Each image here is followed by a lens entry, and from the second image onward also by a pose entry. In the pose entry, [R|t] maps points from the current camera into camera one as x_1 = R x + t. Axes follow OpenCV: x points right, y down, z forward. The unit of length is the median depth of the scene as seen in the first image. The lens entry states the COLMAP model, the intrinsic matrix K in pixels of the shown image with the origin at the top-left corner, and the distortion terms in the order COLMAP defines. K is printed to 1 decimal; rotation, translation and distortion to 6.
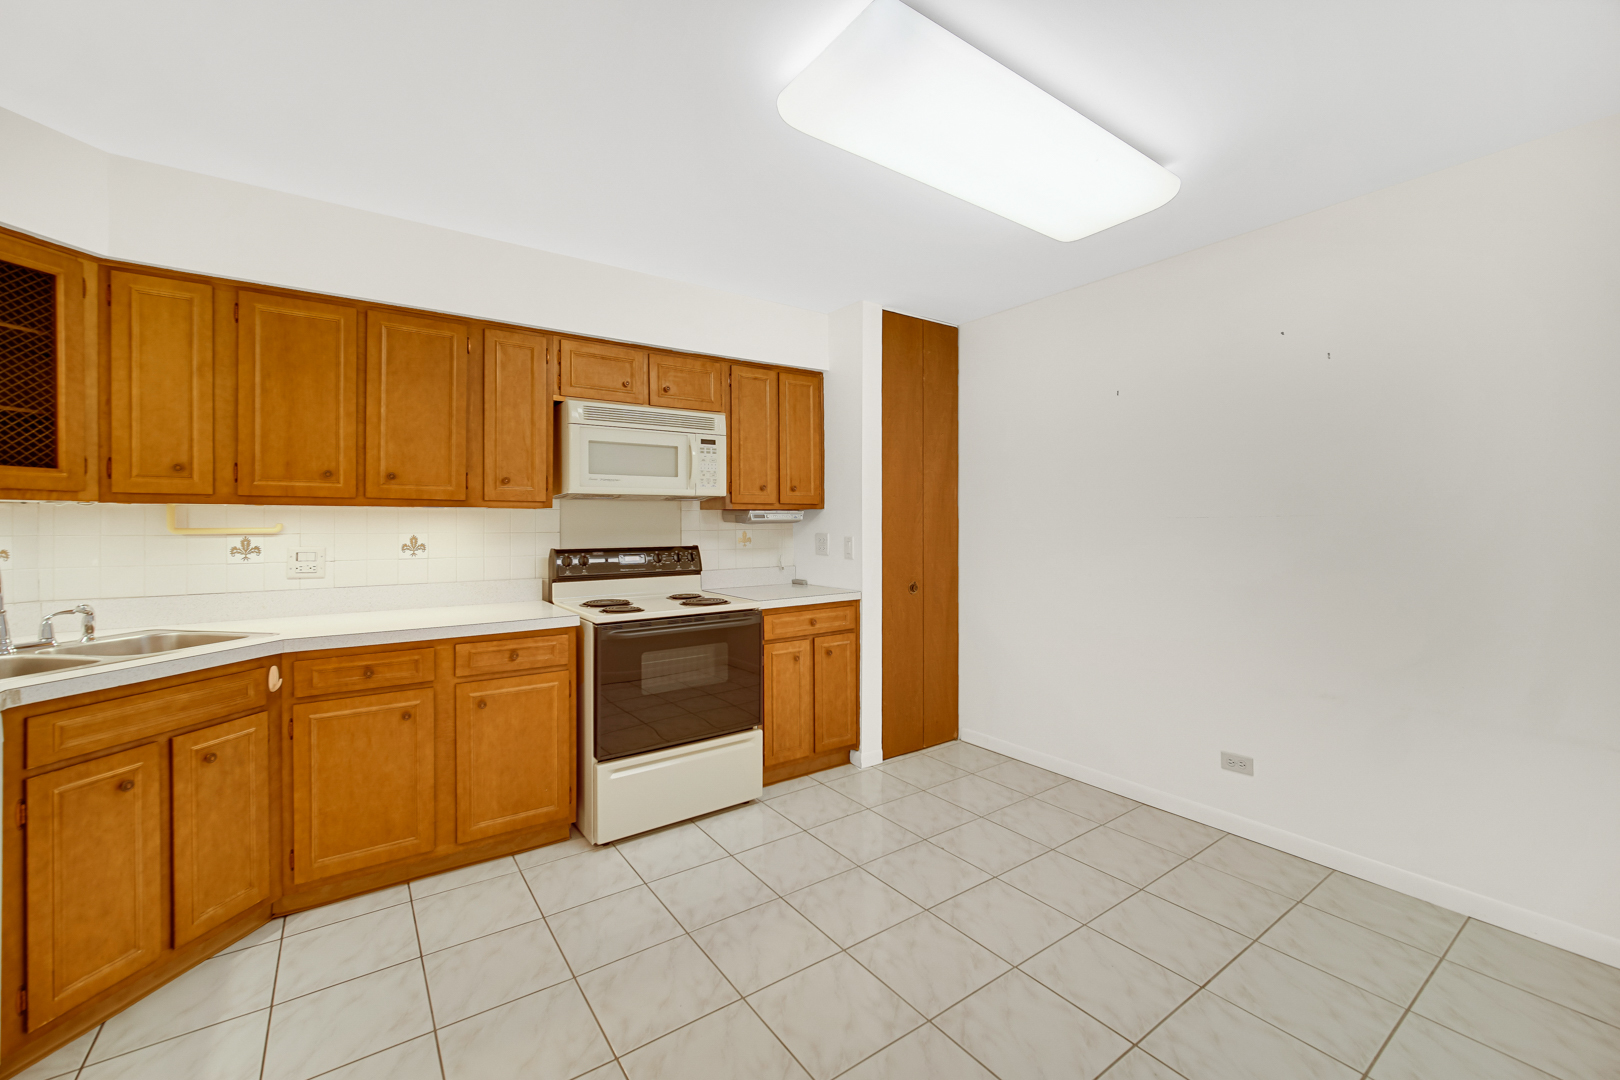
lens RADIAL K [[649.0, 0, 805.3], [0, 649.0, 528.5], [0, 0, 1]] dist [-0.000412, 0.000021]
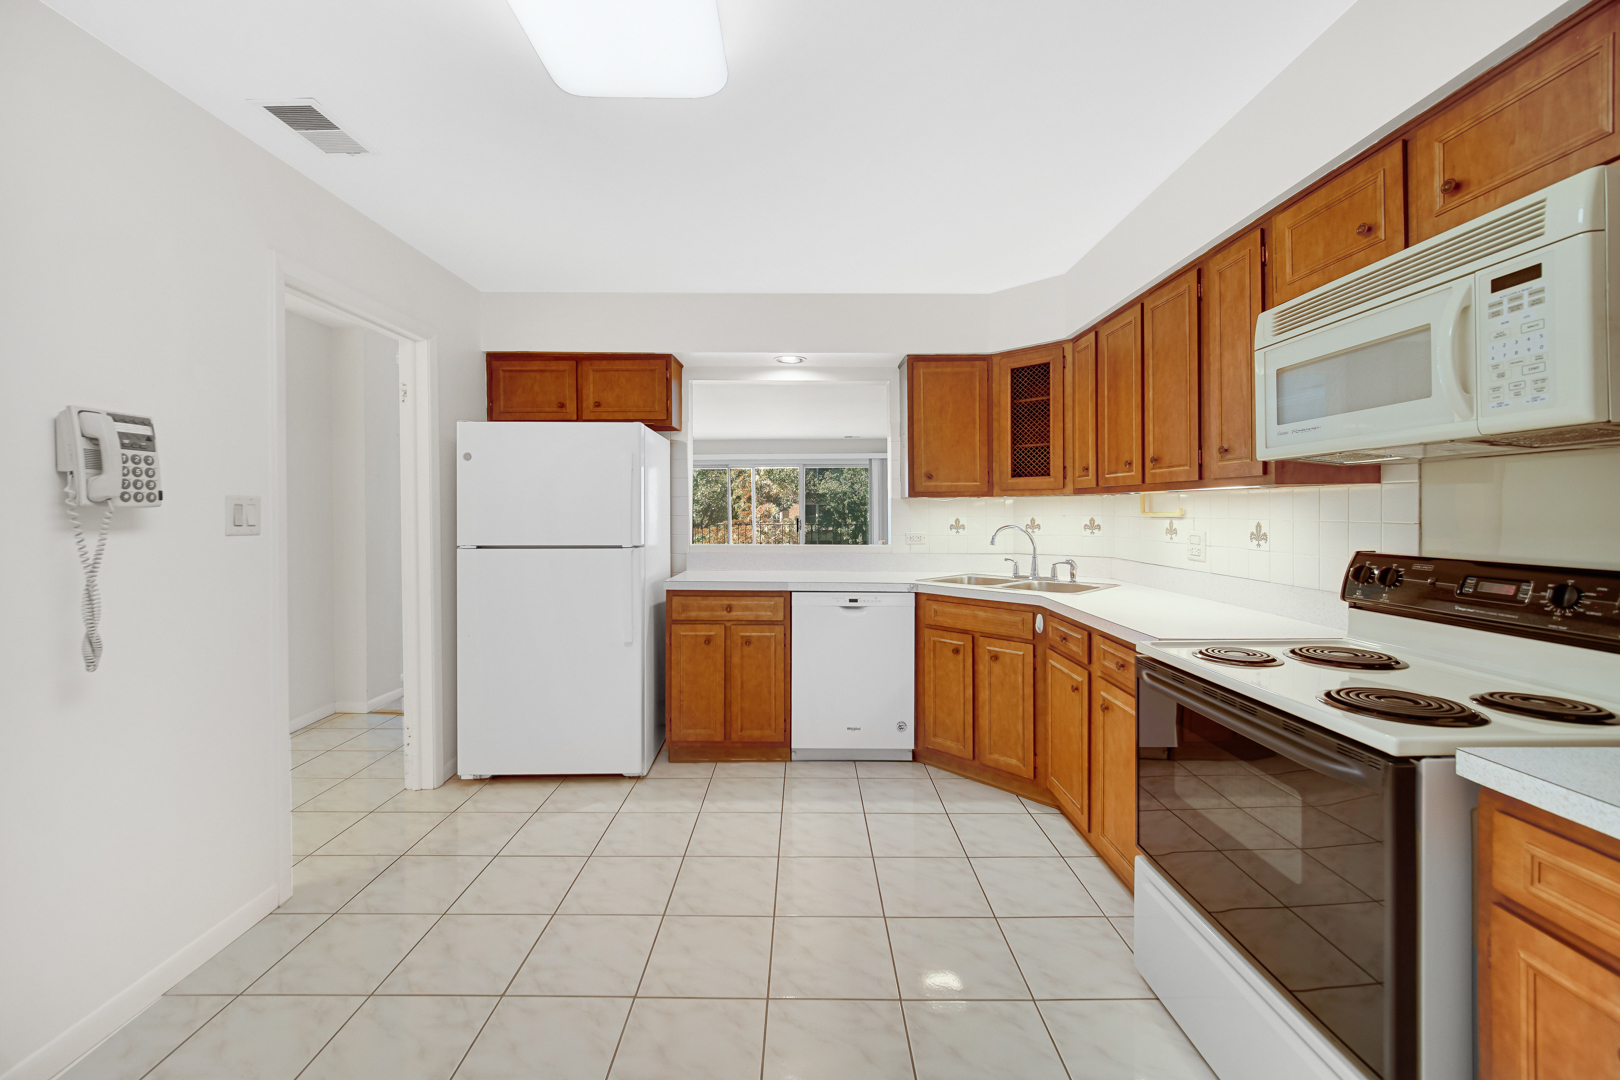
lens RADIAL K [[649.0, 0, 796.3], [0, 649.0, 507.7], [0, 0, 1]] dist [-0.000412, 0.000021]
pose [[-0.586199, -0.000873, -0.810167, 0.575618], [-0.005120, 0.999983, 0.002628, -0.010238], [0.810151, 0.005689, -0.586193, 1.387657]]
